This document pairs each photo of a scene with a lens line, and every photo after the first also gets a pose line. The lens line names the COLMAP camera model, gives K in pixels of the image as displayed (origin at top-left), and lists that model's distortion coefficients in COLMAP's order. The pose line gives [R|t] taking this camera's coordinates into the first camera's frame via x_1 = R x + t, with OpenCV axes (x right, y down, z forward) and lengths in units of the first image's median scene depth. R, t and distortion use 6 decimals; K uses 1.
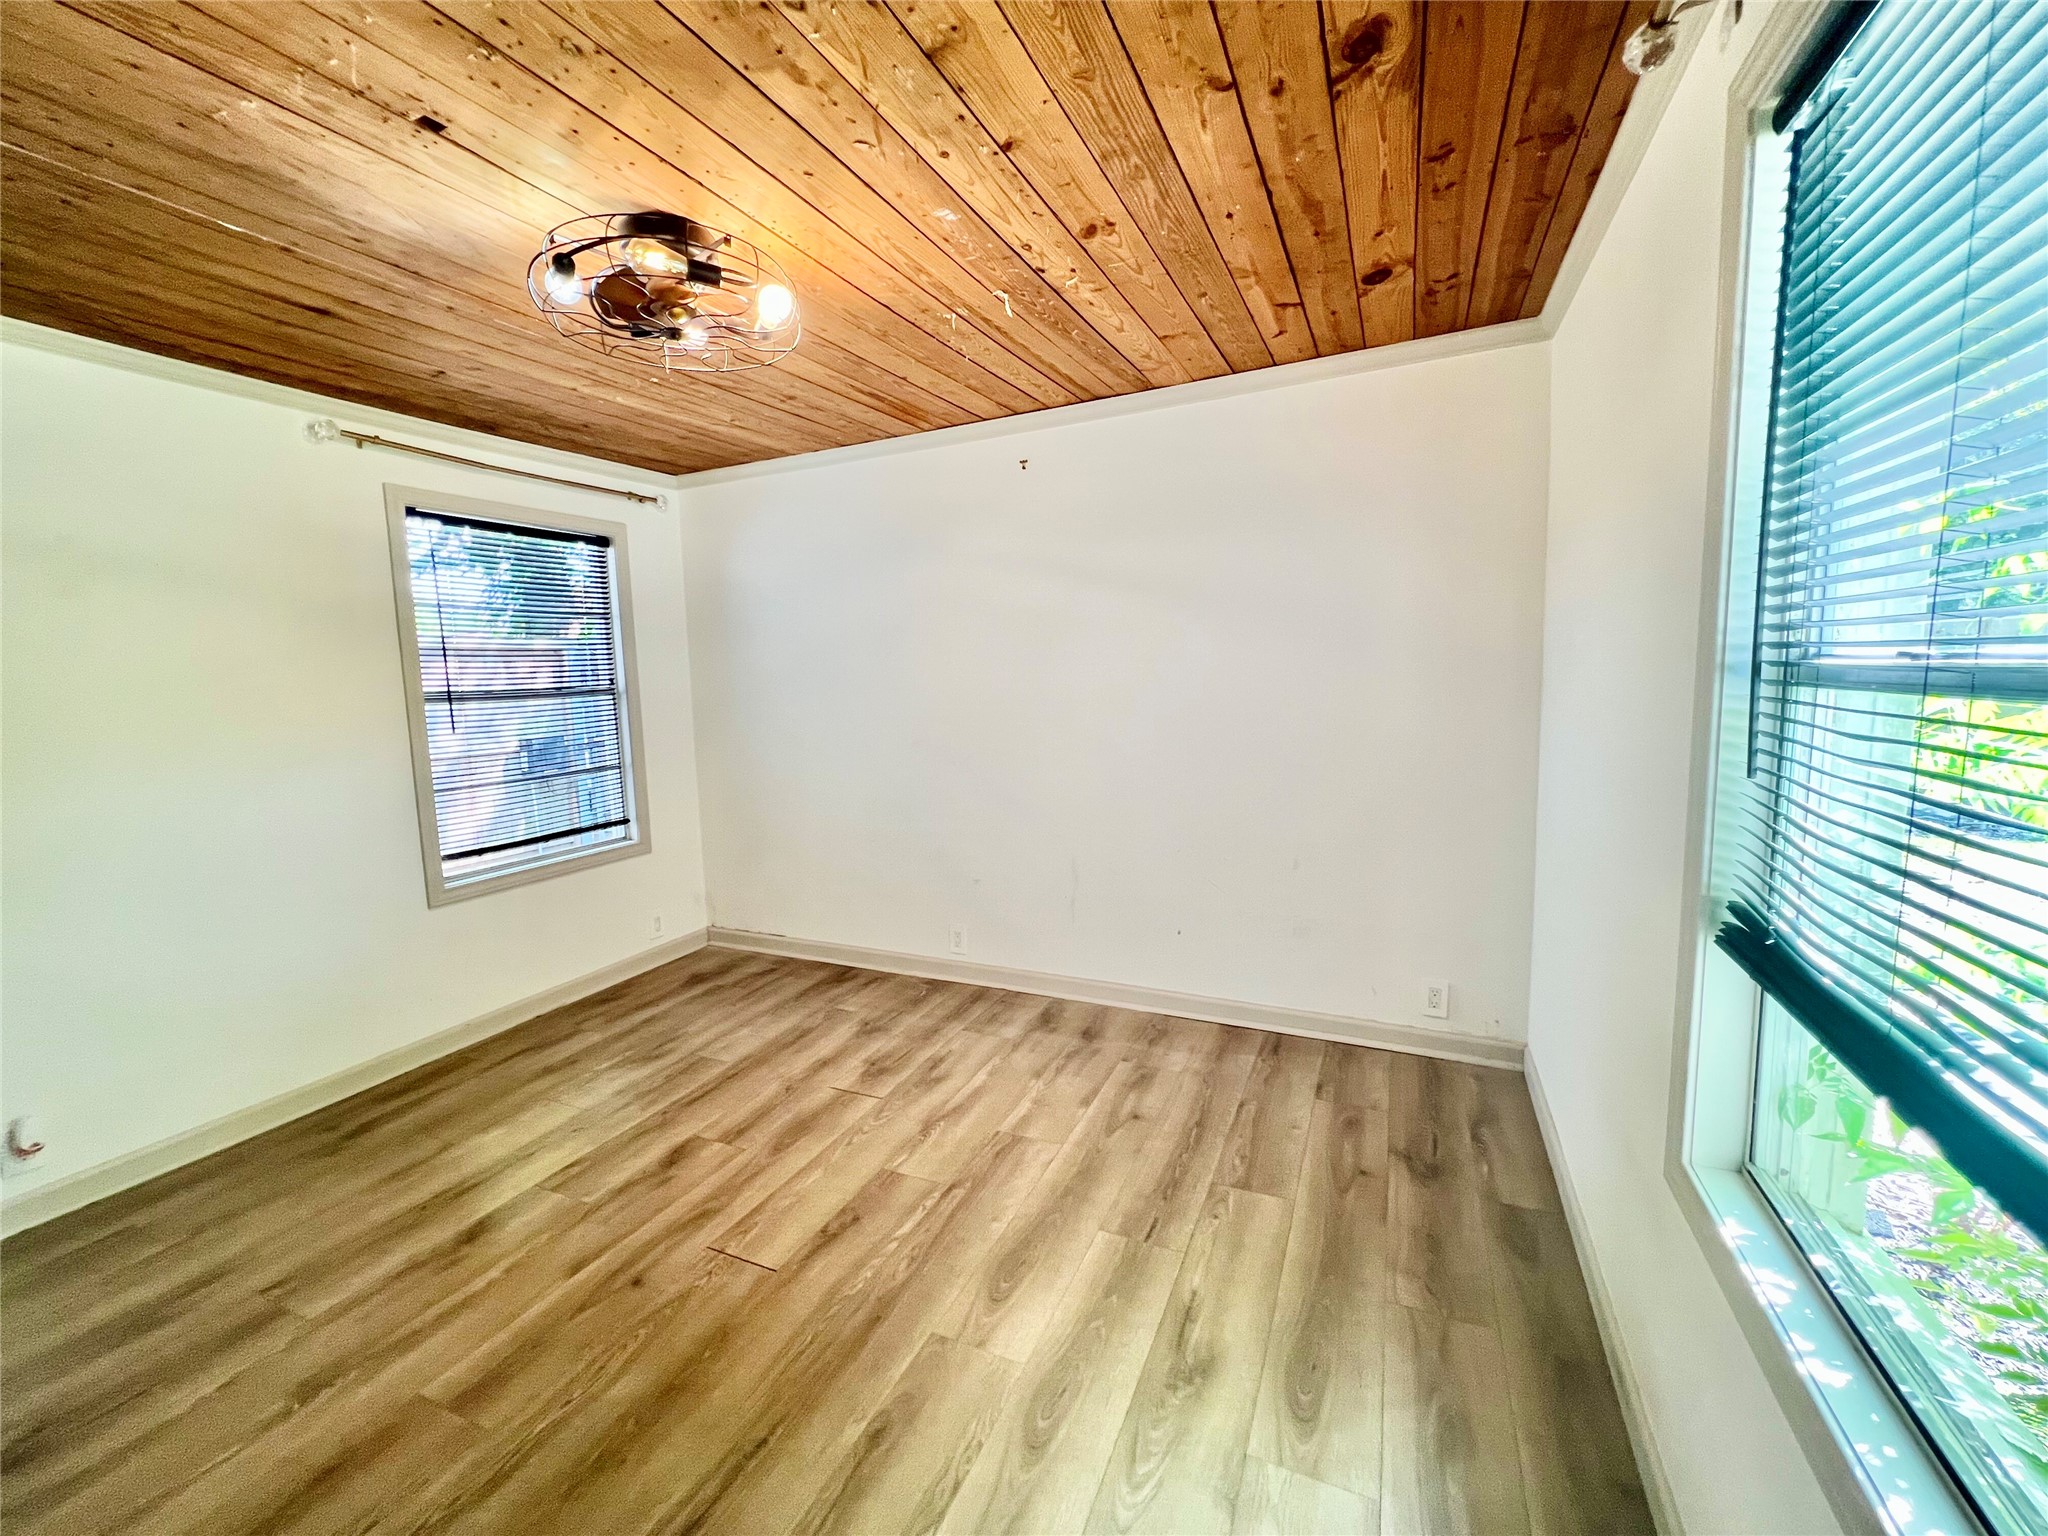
lens RADIAL K [[824.1, 0, 1024.9], [0, 824.1, 770.7], [0, 0, 1]] dist [-0.002483, 0.000960]
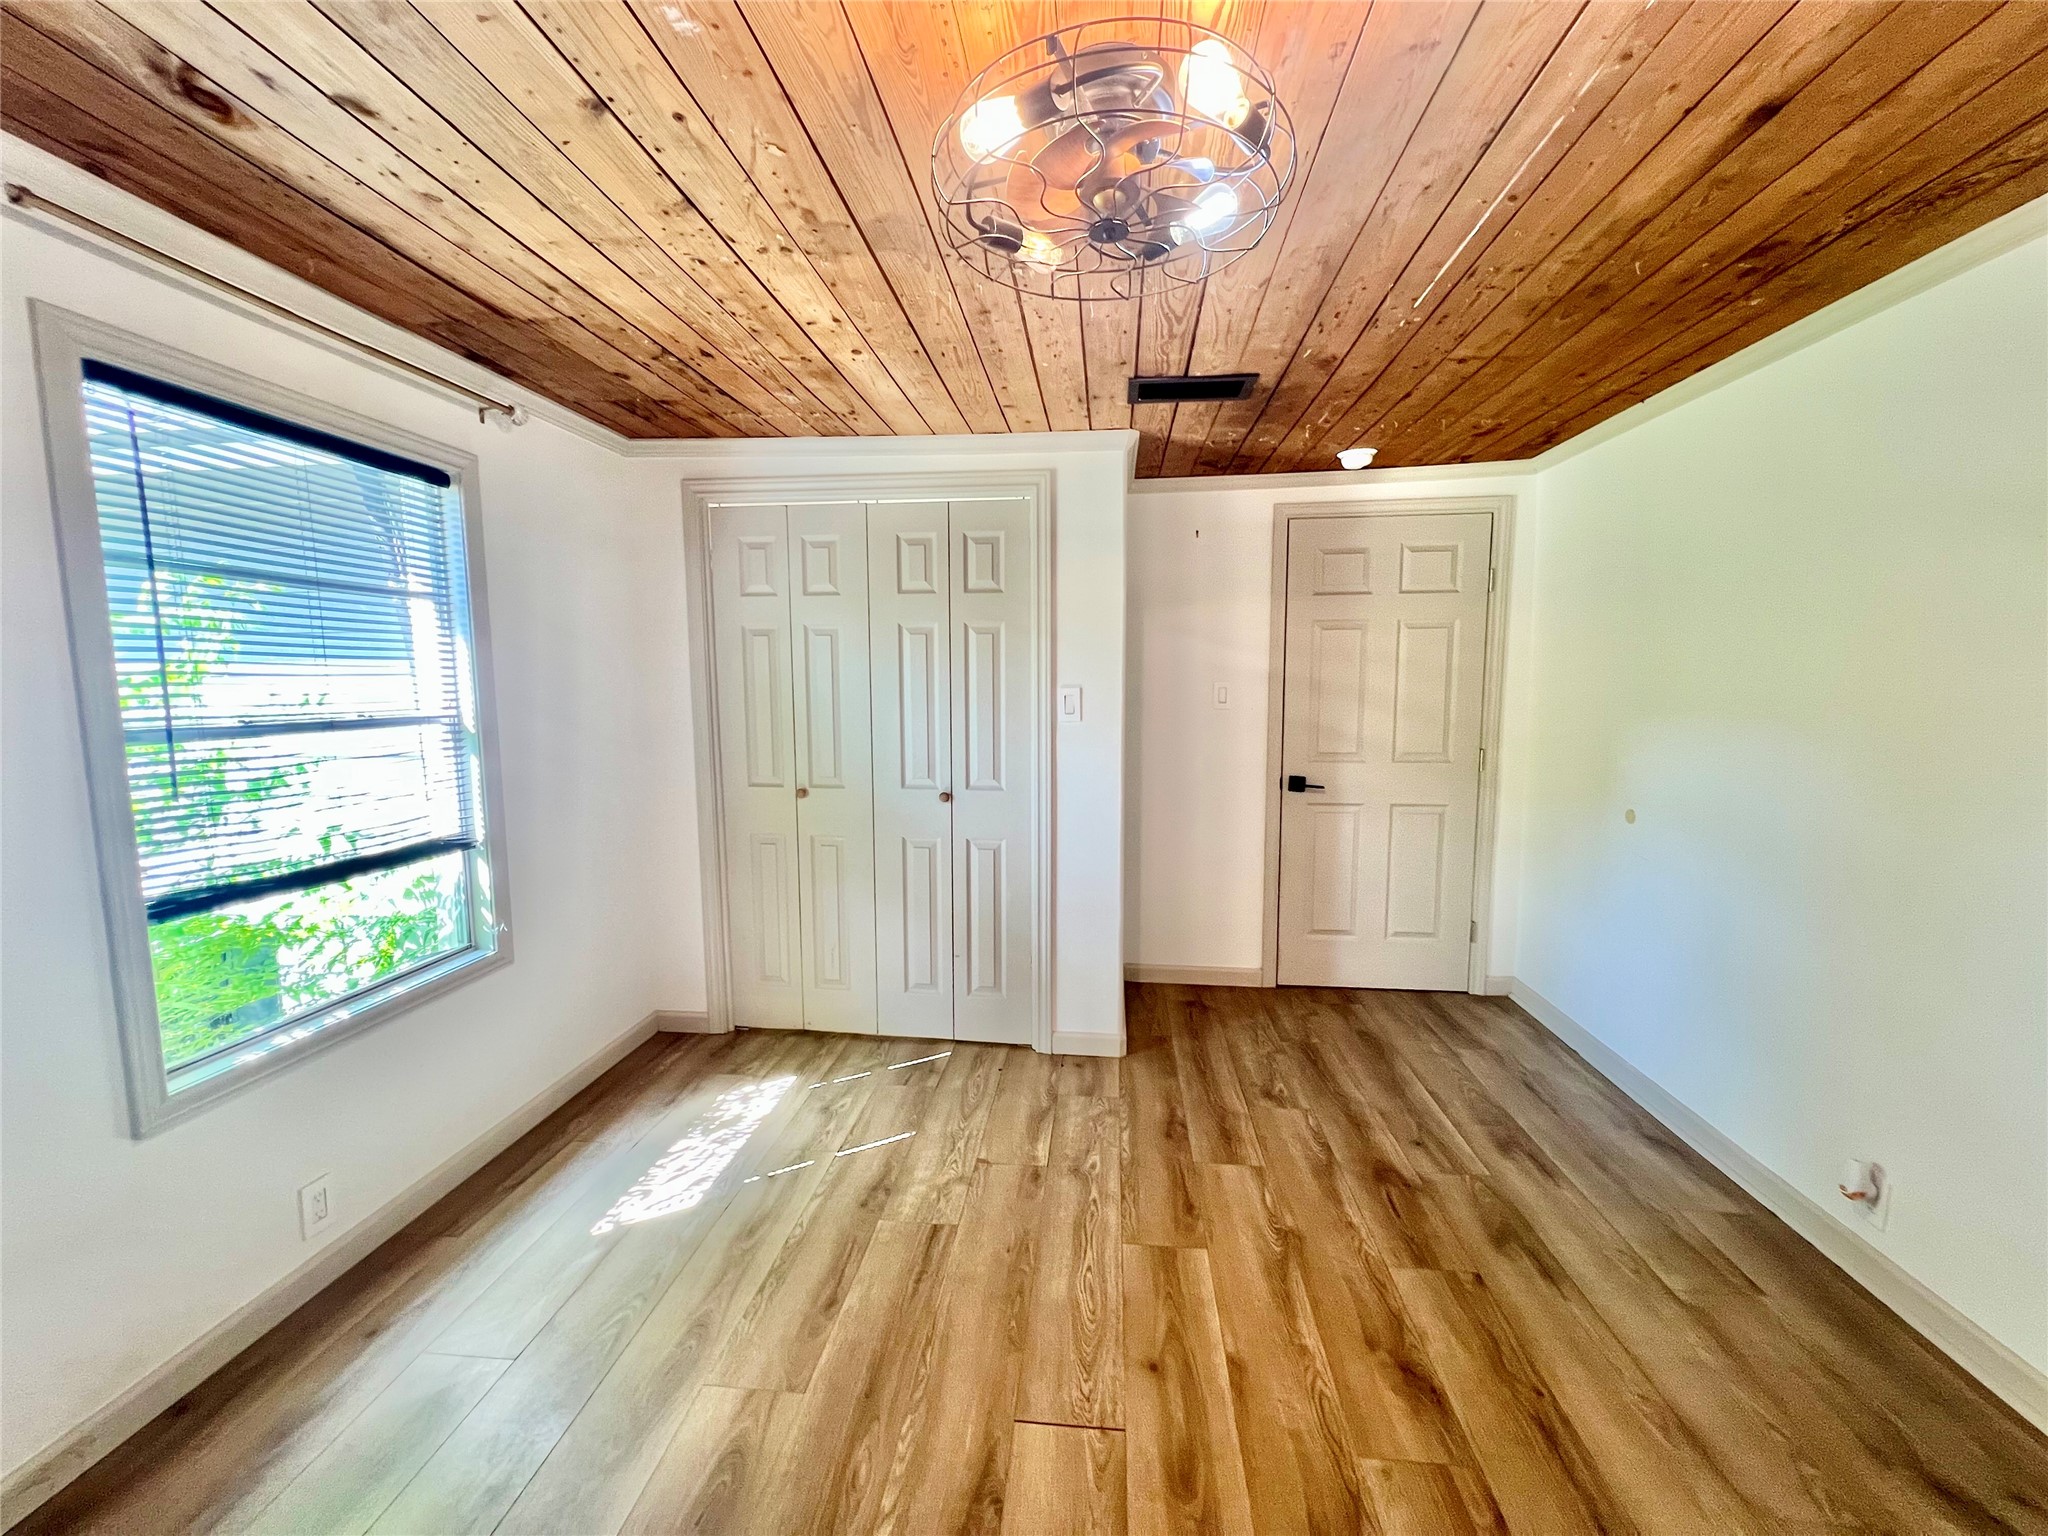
lens RADIAL K [[824.1, 0, 1024.9], [0, 824.1, 770.7], [0, 0, 1]] dist [-0.002483, 0.000960]
pose [[-0.947396, 0.071770, -0.311914, -0.107616], [-0.003271, 0.972313, 0.233658, -0.257279], [0.320048, 0.222387, -0.920931, 1.792056]]
